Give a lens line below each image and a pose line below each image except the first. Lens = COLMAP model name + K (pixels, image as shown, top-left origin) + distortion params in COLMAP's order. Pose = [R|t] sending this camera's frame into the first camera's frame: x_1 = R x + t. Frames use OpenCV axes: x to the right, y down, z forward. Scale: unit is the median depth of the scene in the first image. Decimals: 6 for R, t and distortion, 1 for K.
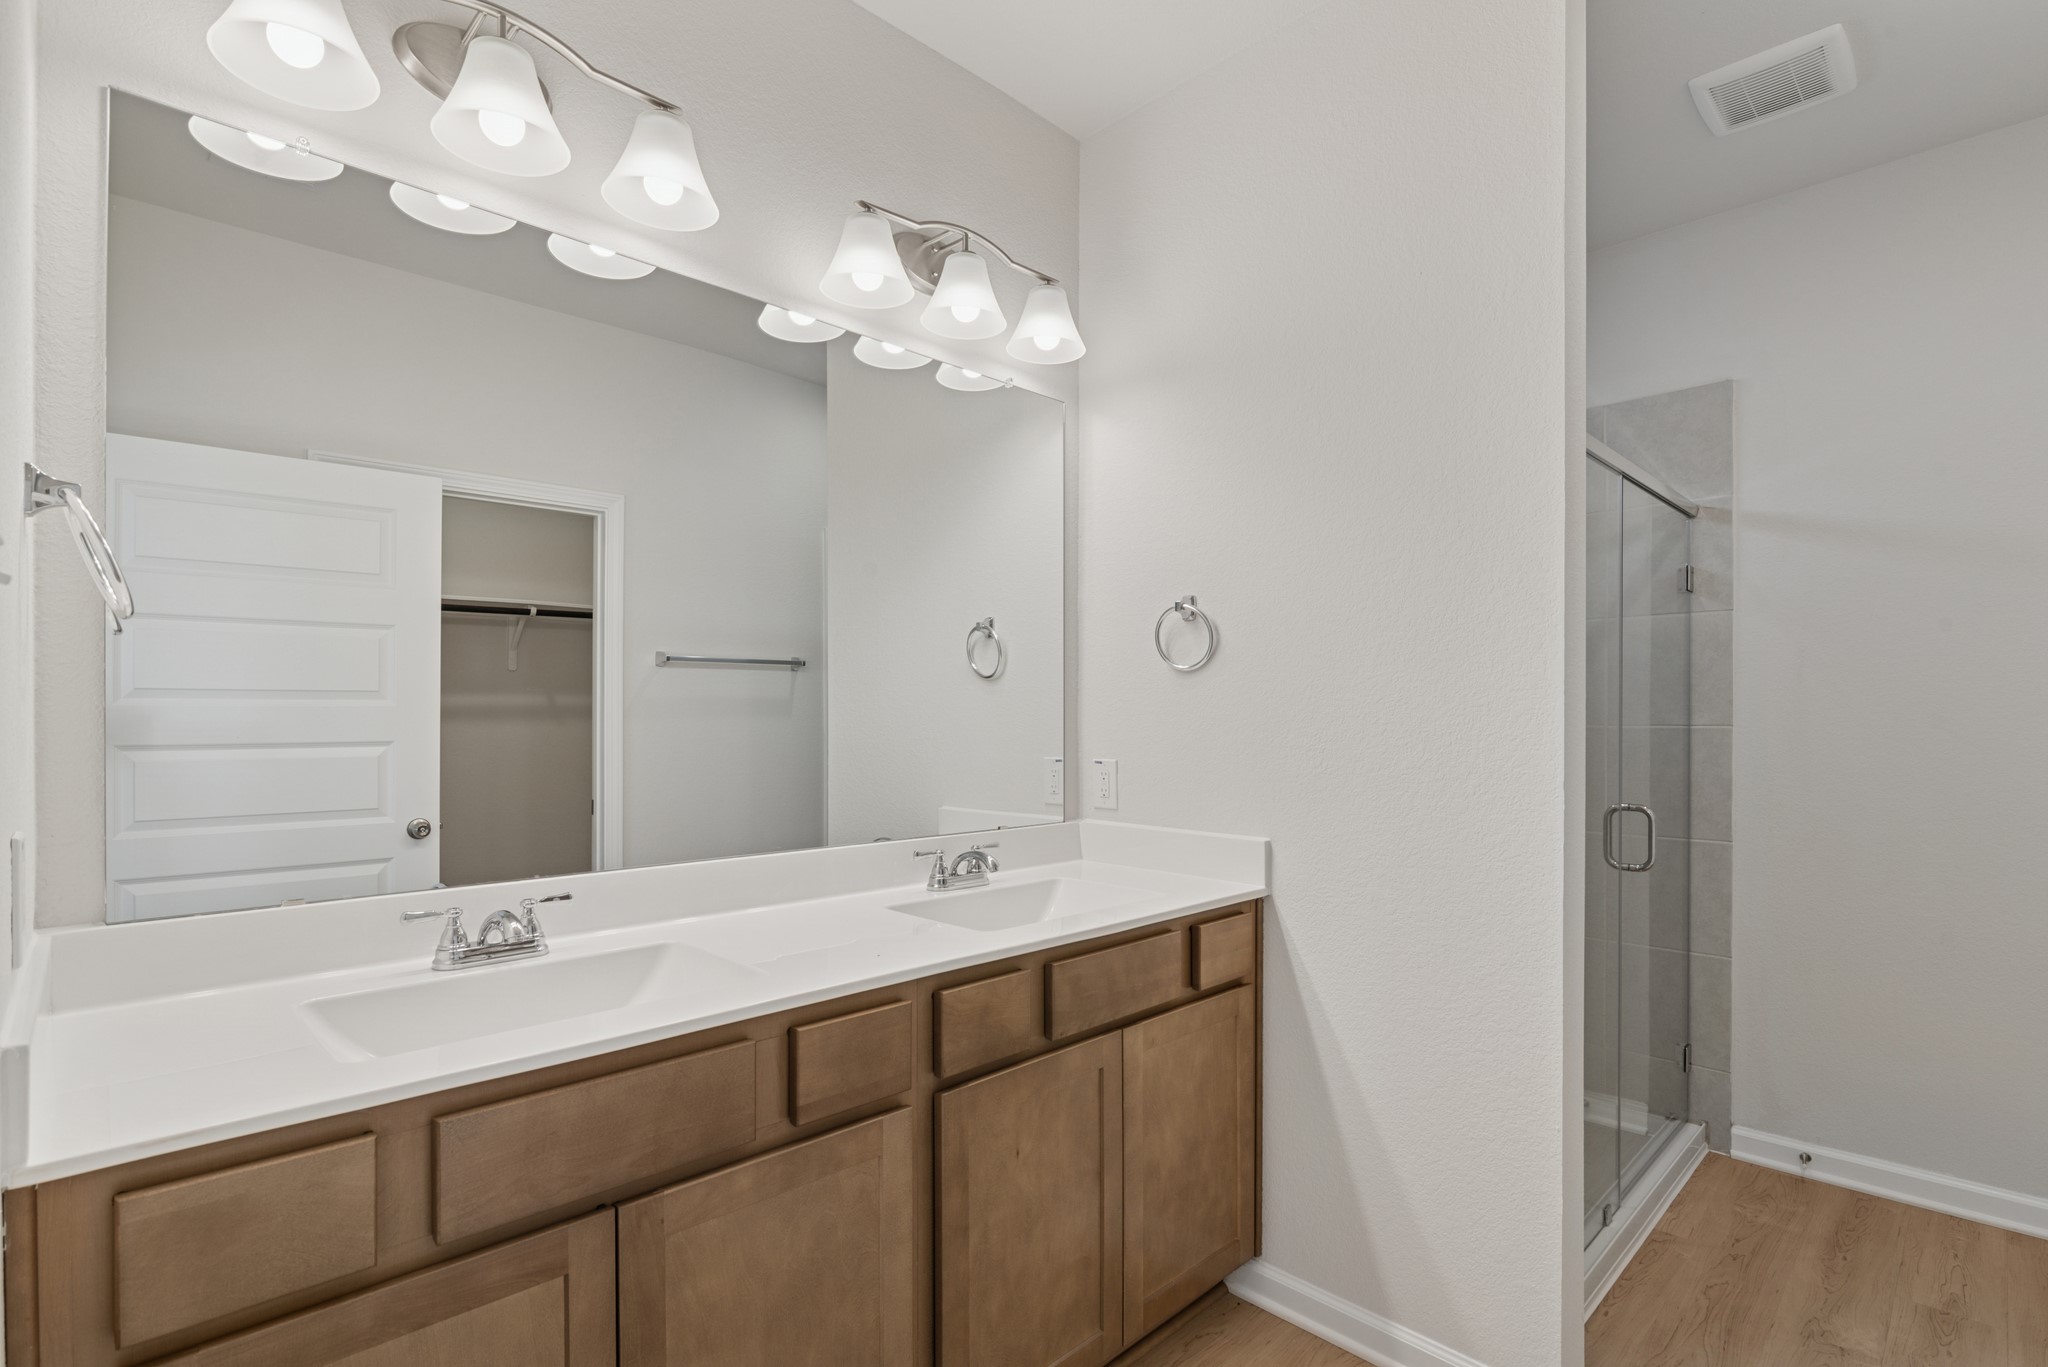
lens RADIAL K [[942.8, 0, 1025.4], [0, 942.8, 709.4], [0, 0, 1]] dist [-0.001974, -0.000297]
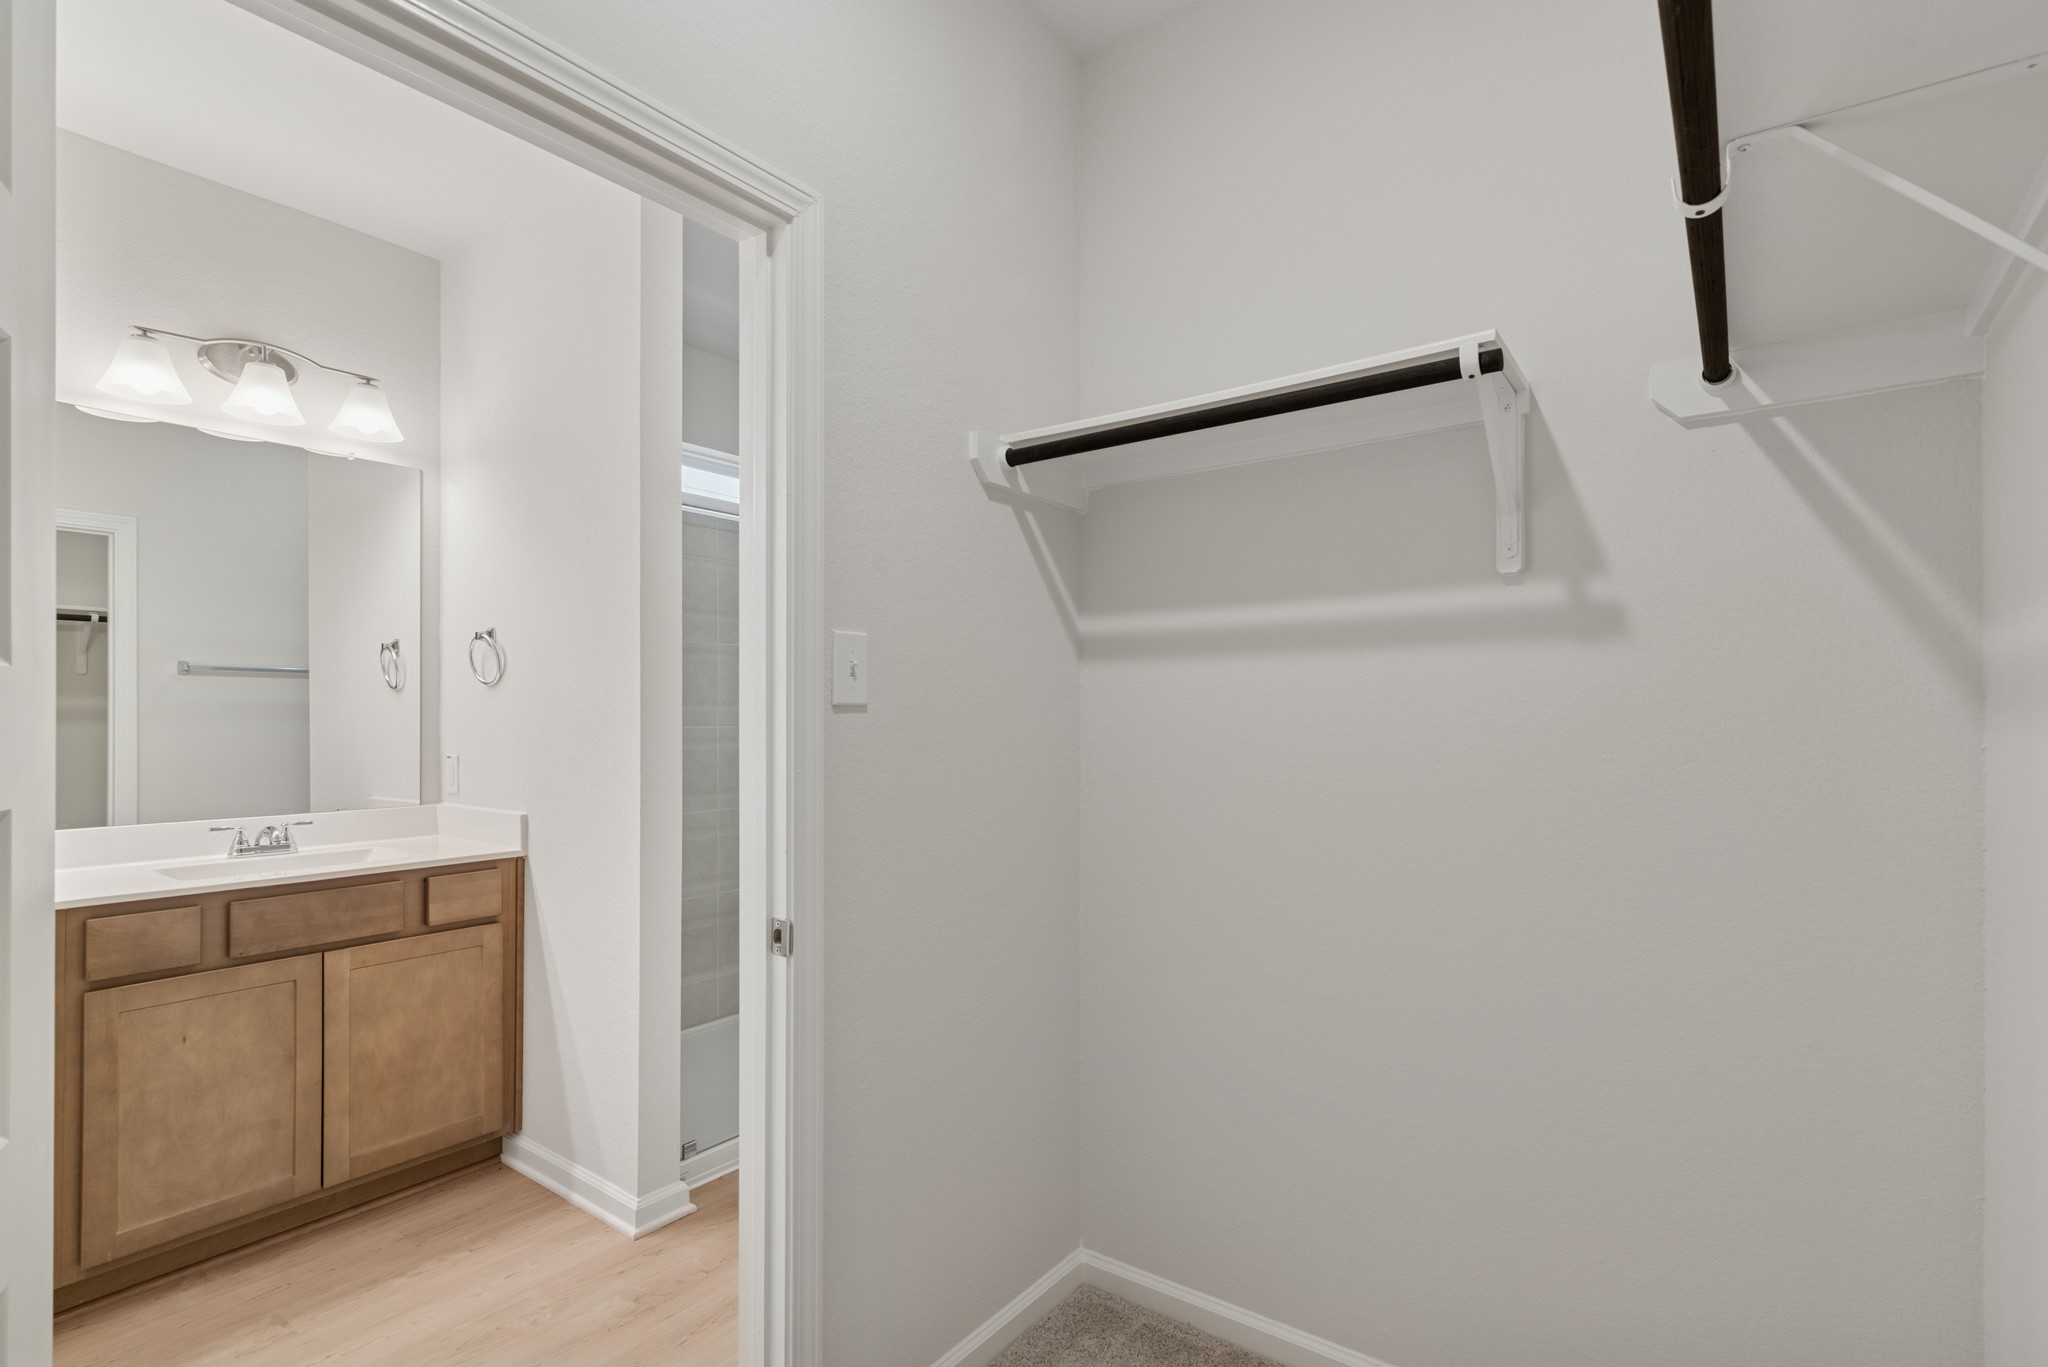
lens RADIAL K [[945.0, 0, 1017.5], [0, 945.0, 698.8], [0, 0, 1]] dist [0.003332, -0.000301]
pose [[0.988049, 0.001093, 0.154135, 0.906588], [0.000573, 0.999942, -0.010761, -0.010528], [-0.154138, 0.010720, 0.987991, -0.518657]]
